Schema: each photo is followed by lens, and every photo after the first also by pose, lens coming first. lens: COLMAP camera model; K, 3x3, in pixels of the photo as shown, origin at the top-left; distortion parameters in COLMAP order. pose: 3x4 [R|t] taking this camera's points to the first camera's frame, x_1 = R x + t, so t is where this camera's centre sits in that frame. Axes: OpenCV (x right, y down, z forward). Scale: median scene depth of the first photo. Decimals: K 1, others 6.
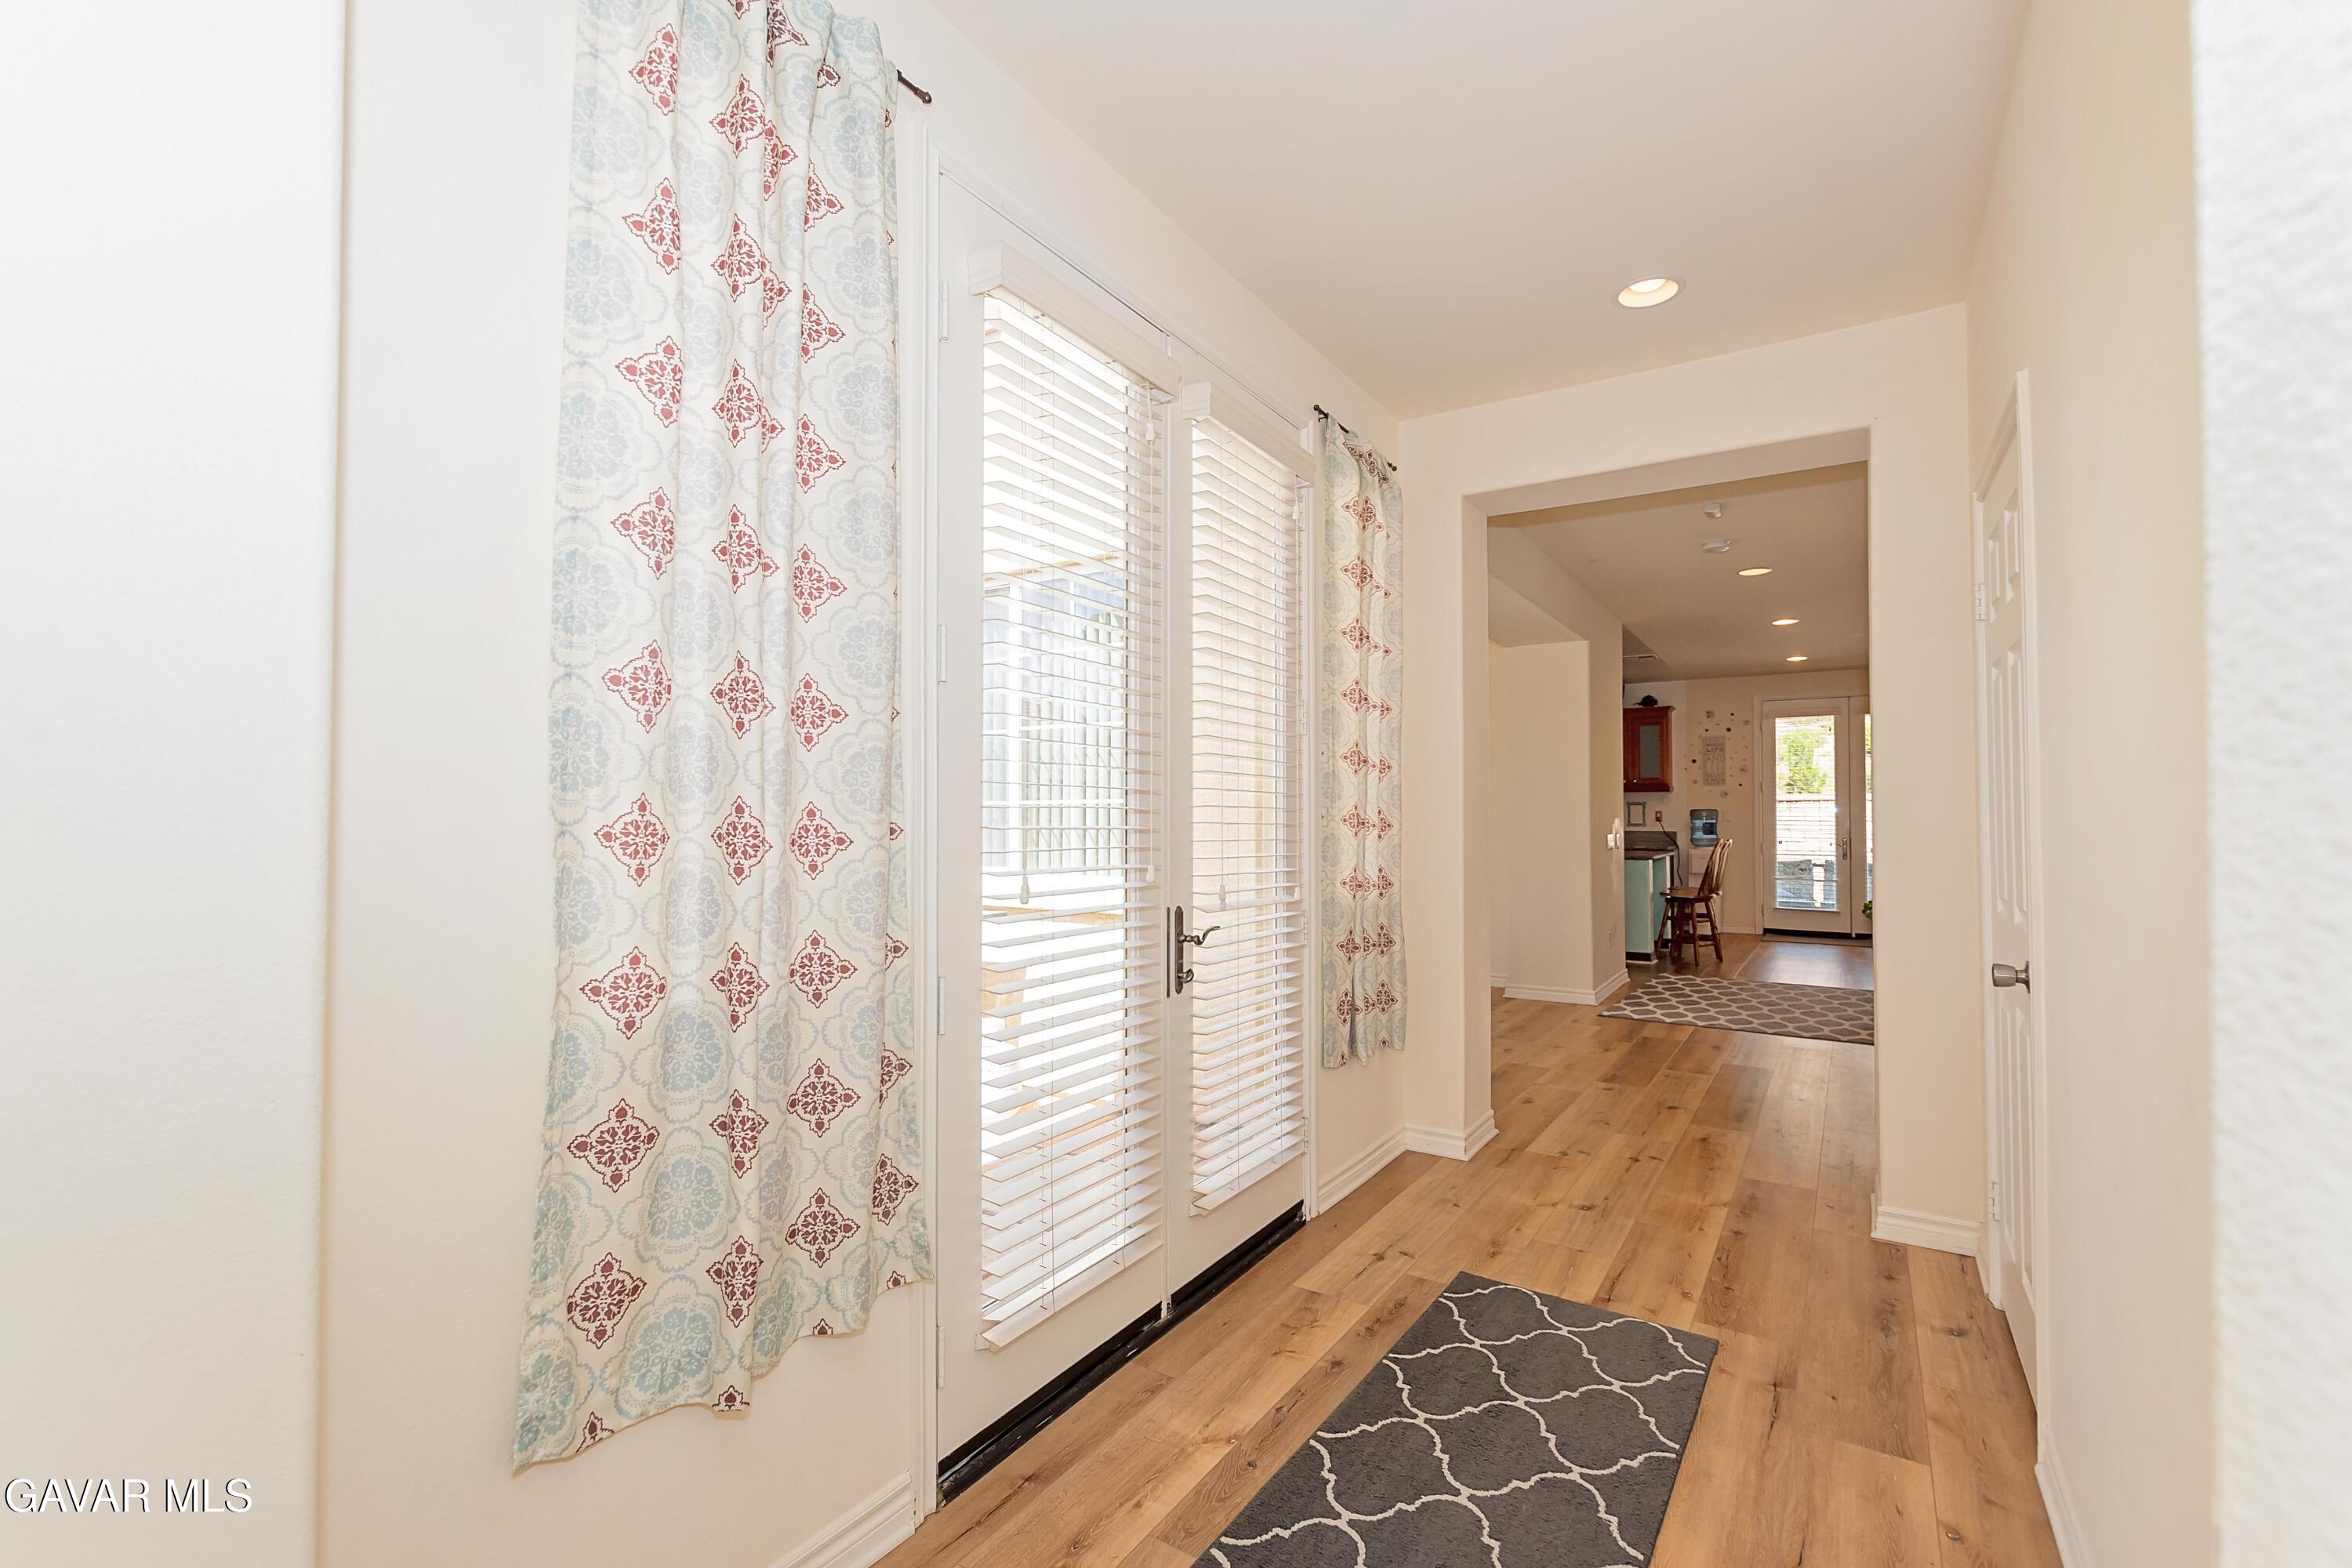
lens RADIAL K [[993.0, 0, 1170.7], [0, 993.0, 796.8], [0, 0, 1]] dist [0.000839, -0.012135]
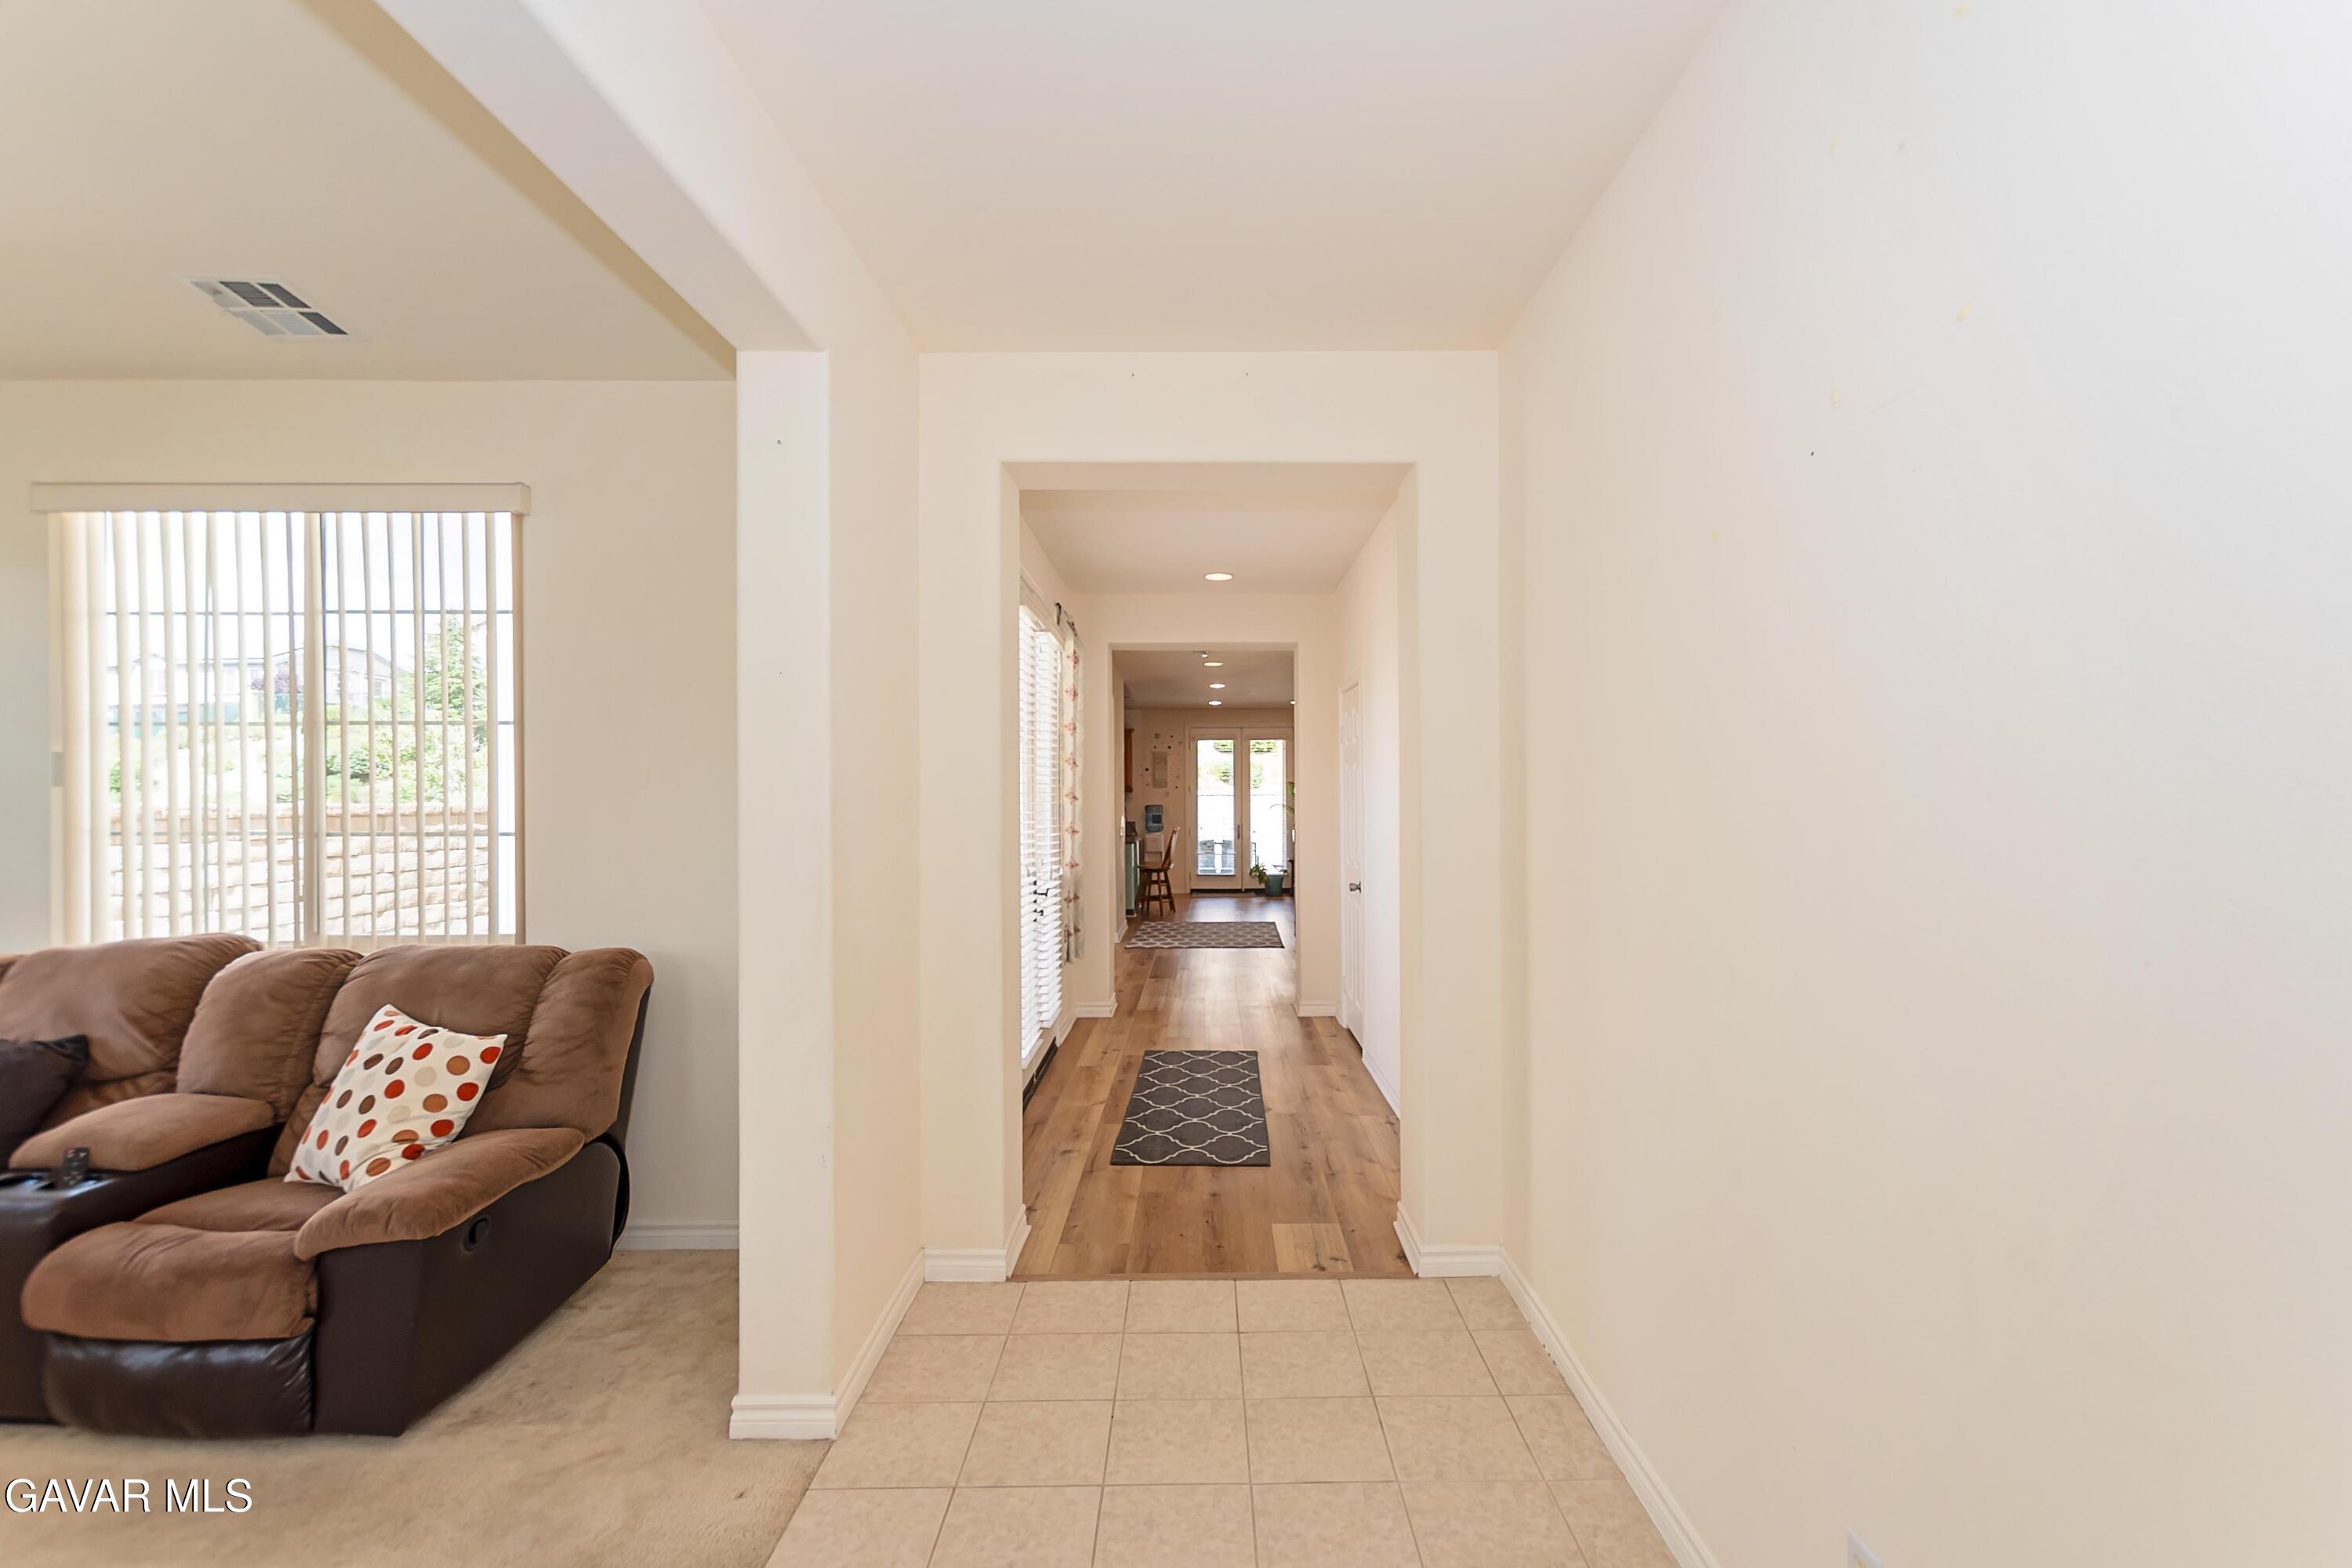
lens RADIAL K [[1040.2, 0, 1167.5], [0, 1040.2, 798.9], [0, 0, 1]] dist [-0.000817, -0.000372]
pose [[0.842490, -0.004226, 0.538695, -0.689394], [-0.006738, 0.999808, 0.018381, -0.069864], [-0.538669, -0.019116, 0.842301, -0.694657]]
